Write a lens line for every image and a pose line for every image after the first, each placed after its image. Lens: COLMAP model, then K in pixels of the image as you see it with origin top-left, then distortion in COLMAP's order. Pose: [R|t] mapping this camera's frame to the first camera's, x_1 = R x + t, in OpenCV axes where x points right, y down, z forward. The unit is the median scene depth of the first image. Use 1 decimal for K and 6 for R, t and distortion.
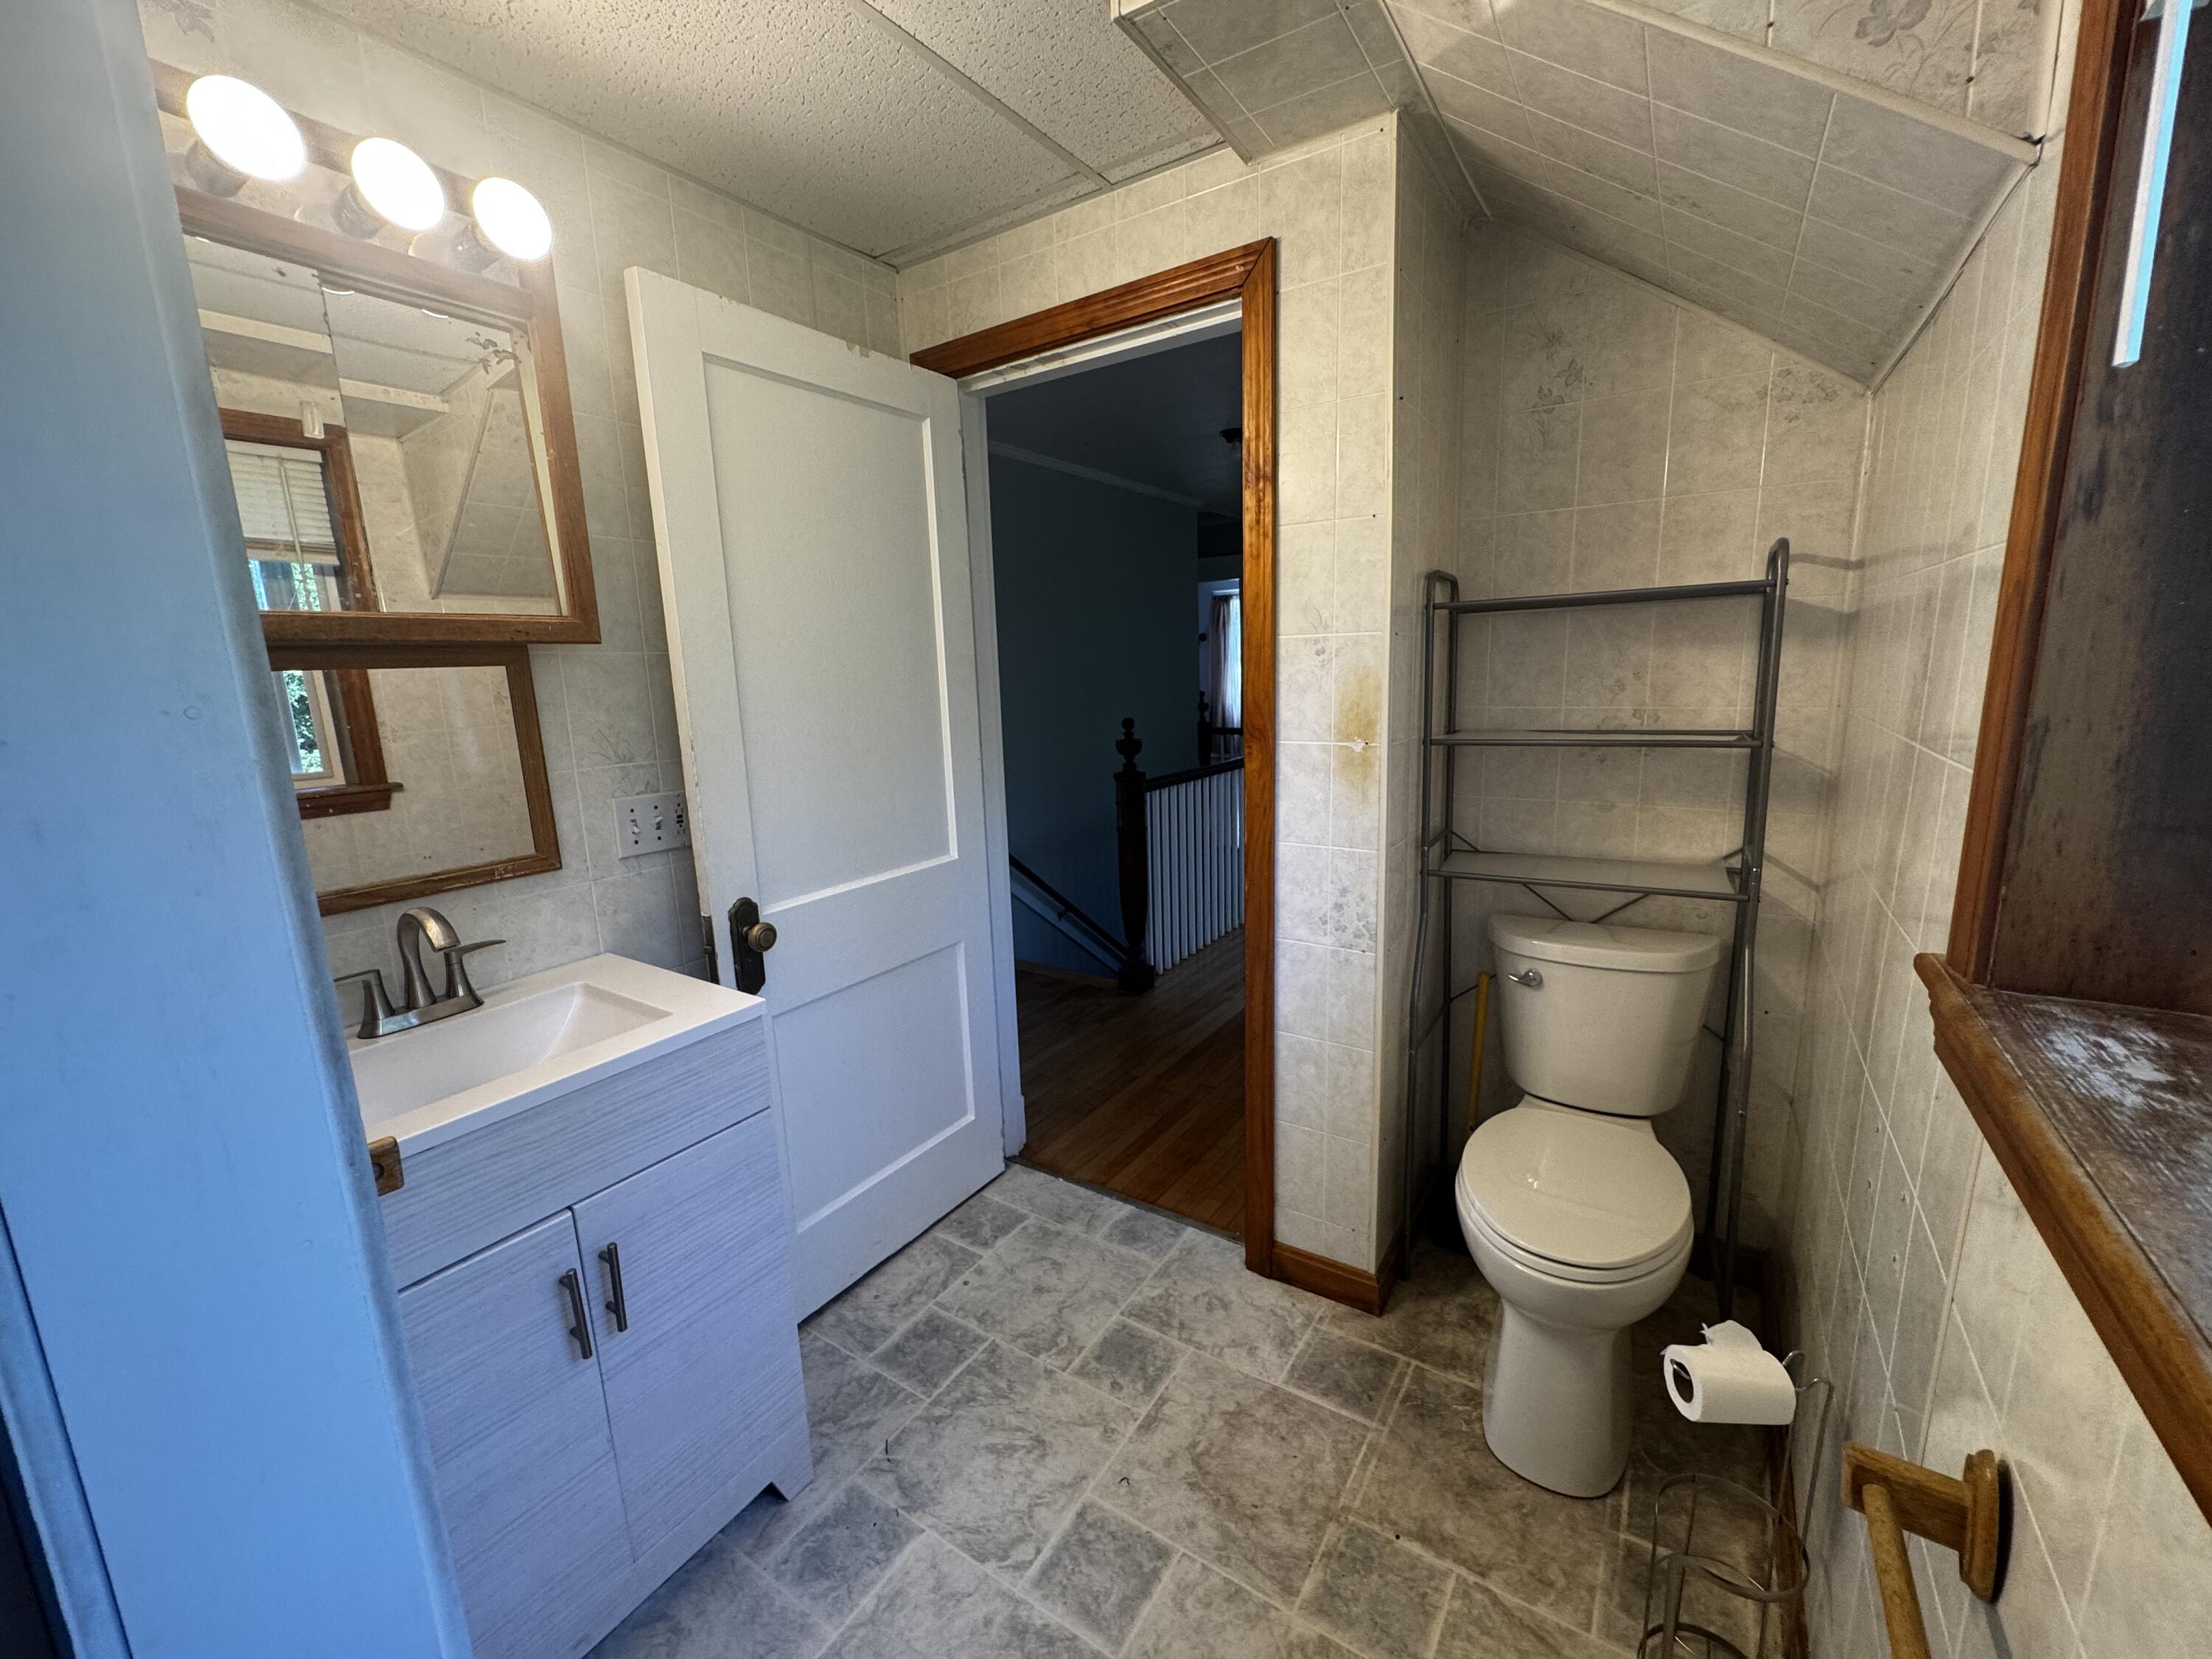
lens RADIAL K [[884.5, 0, 1108.7], [0, 884.5, 831.2], [0, 0, 1]] dist [-0.005306, 0.000405]
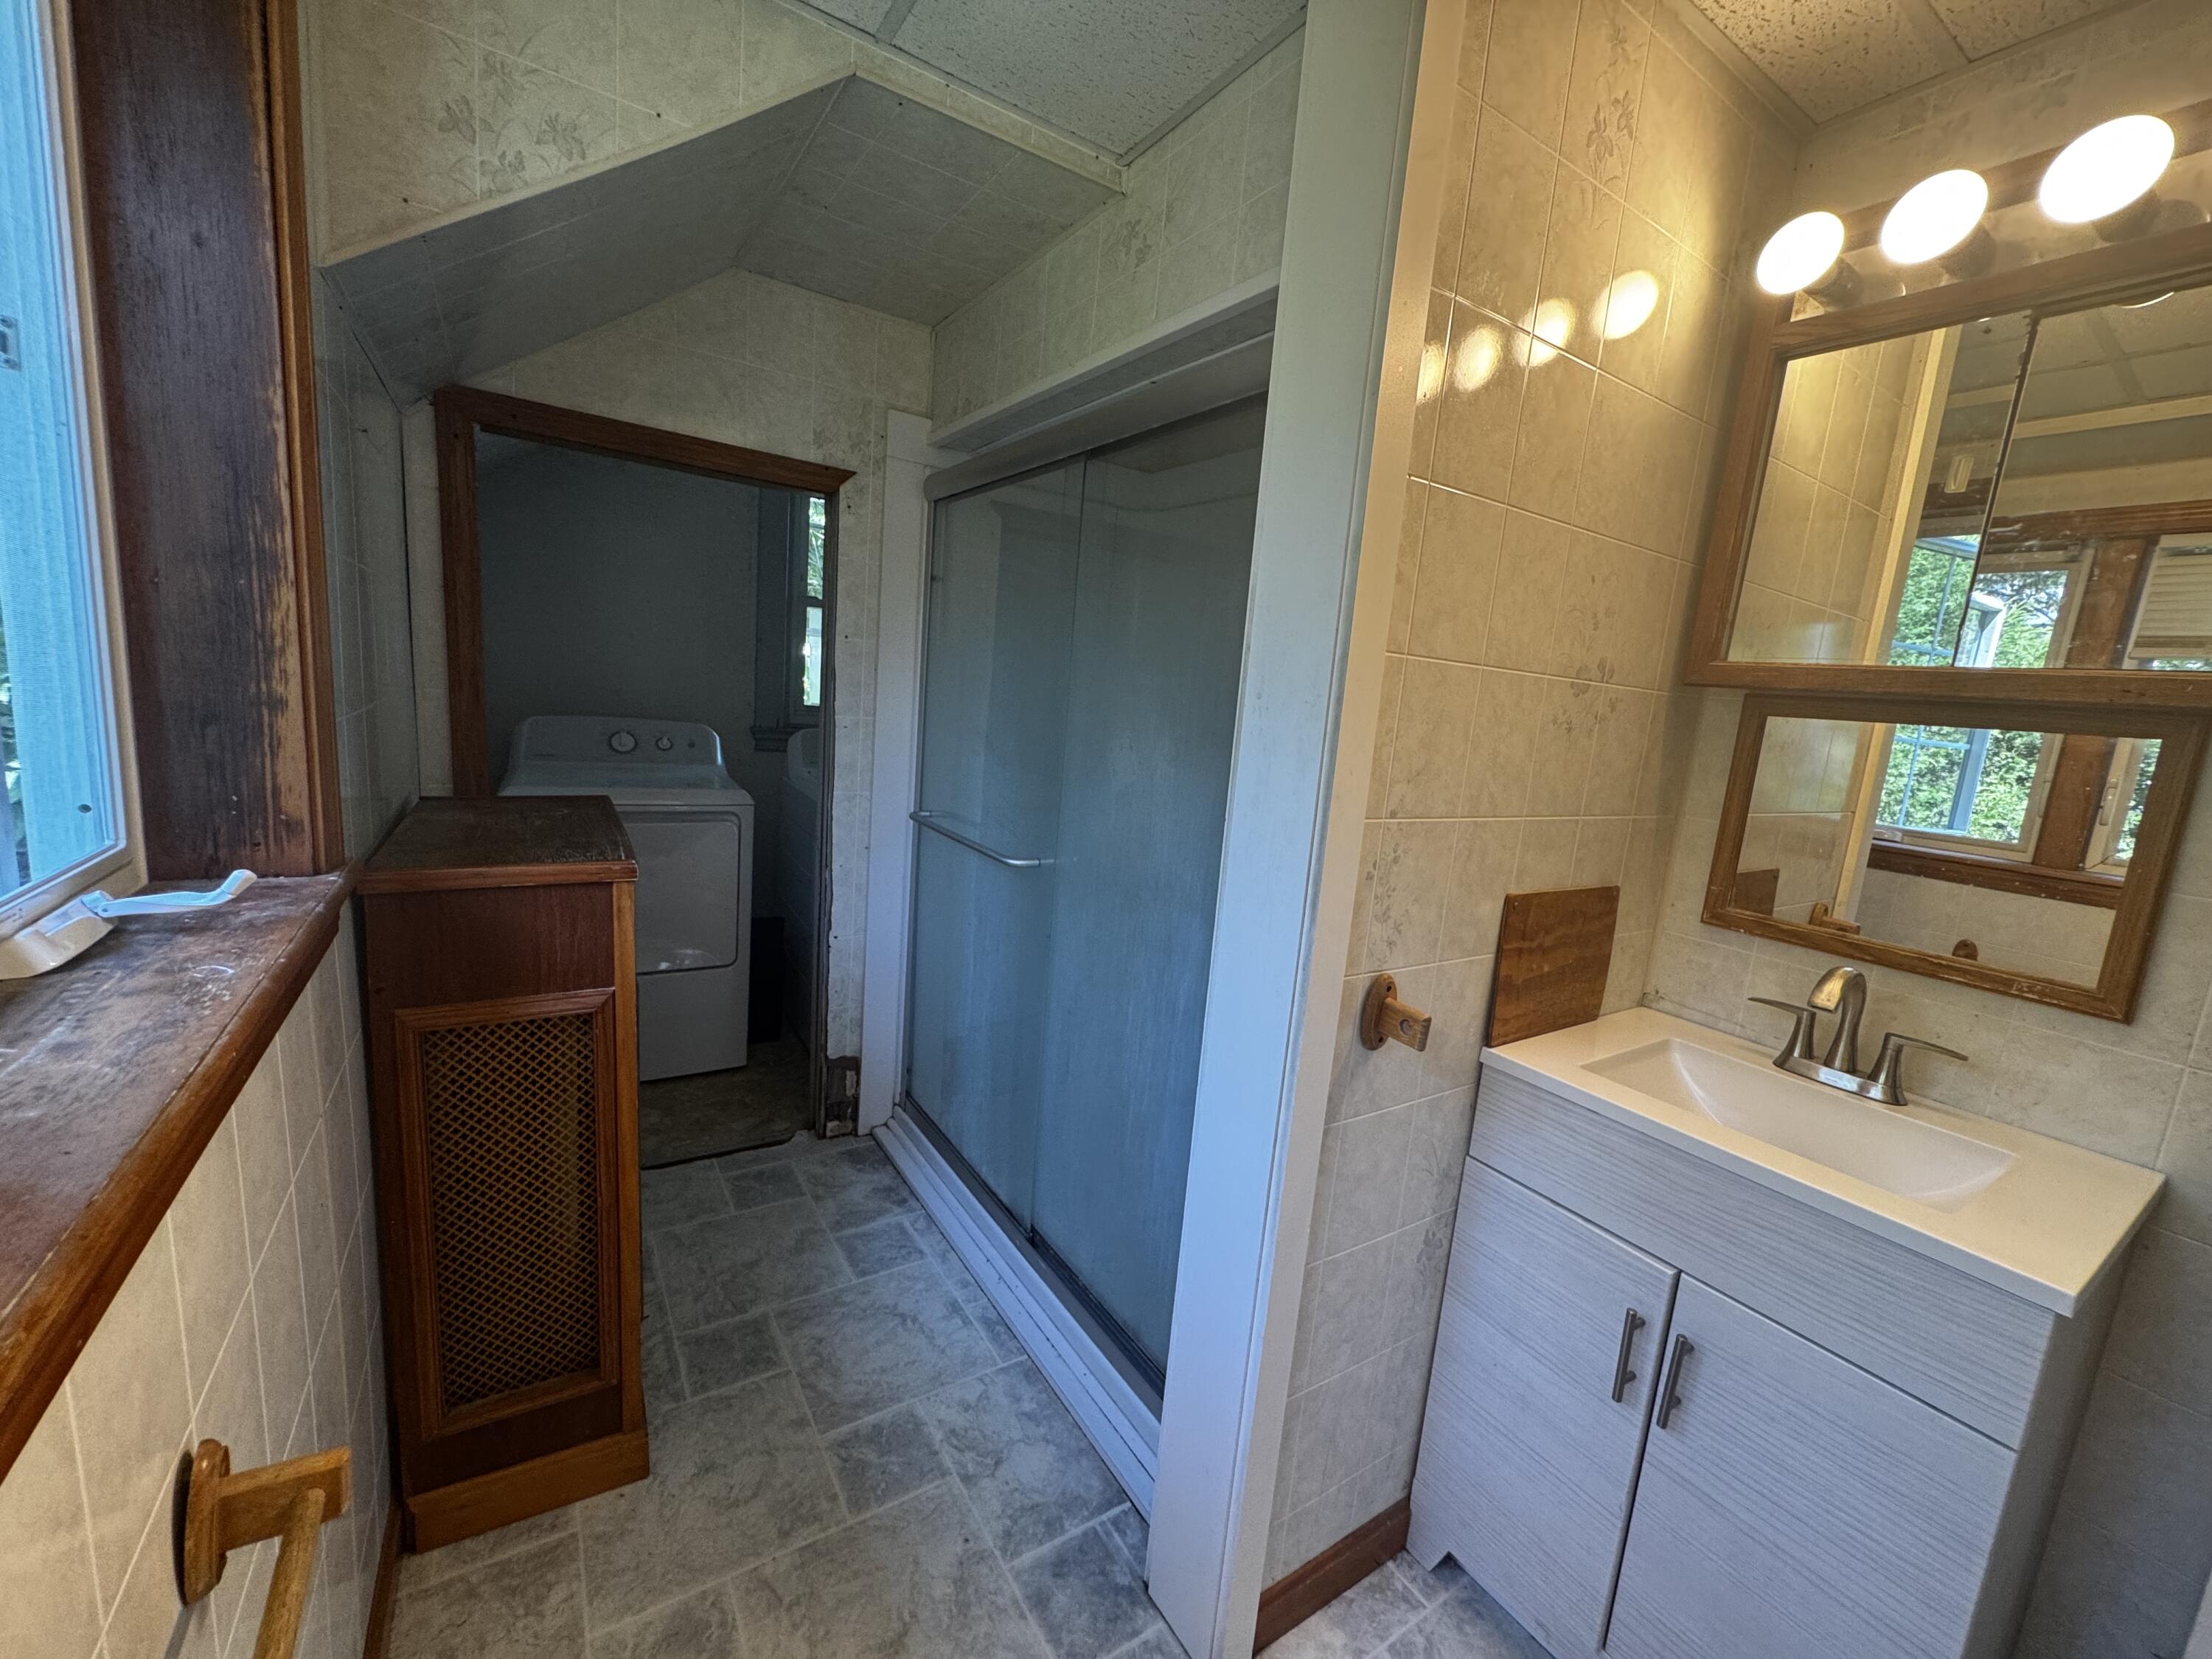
lens RADIAL K [[884.5, 0, 1107.6], [0, 884.5, 828.3], [0, 0, 1]] dist [-0.005306, 0.000405]
pose [[-0.399323, 0.152515, -0.904036, 0.378023], [-0.234609, 0.936235, 0.261576, -0.114346], [0.886284, 0.316548, -0.338079, 0.542605]]
